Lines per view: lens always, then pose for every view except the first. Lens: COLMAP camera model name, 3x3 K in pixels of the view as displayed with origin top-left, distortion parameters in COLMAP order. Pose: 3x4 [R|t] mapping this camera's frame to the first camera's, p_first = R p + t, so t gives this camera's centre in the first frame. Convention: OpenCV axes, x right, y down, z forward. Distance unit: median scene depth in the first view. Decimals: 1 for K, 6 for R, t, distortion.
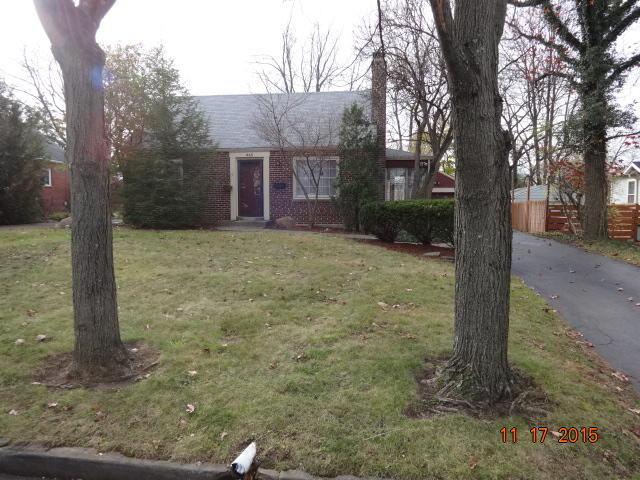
lens RADIAL K [[465.4, 0, 320.0], [0, 465.4, 240.0], [0, 0, 1]] dist [-0.021828, -0.003599]
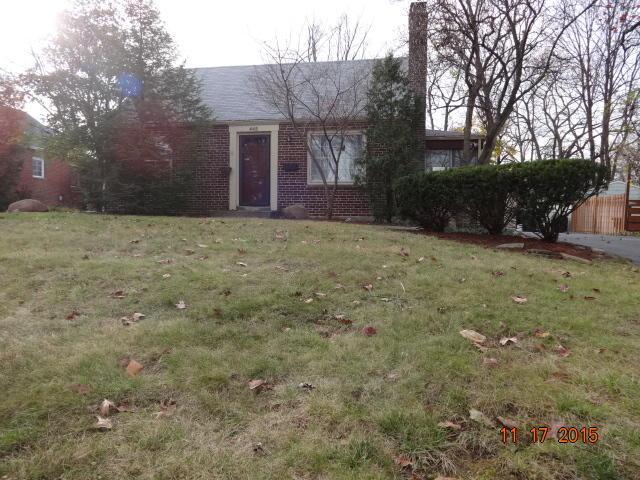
lens RADIAL K [[465.4, 0, 320.0], [0, 465.4, 240.0], [0, 0, 1]] dist [-0.021828, -0.003599]
pose [[0.998186, 0.013862, -0.058594, 0.011297], [-0.015253, 0.999611, -0.023361, 0.025274], [0.058248, 0.024213, 0.998009, 0.218671]]
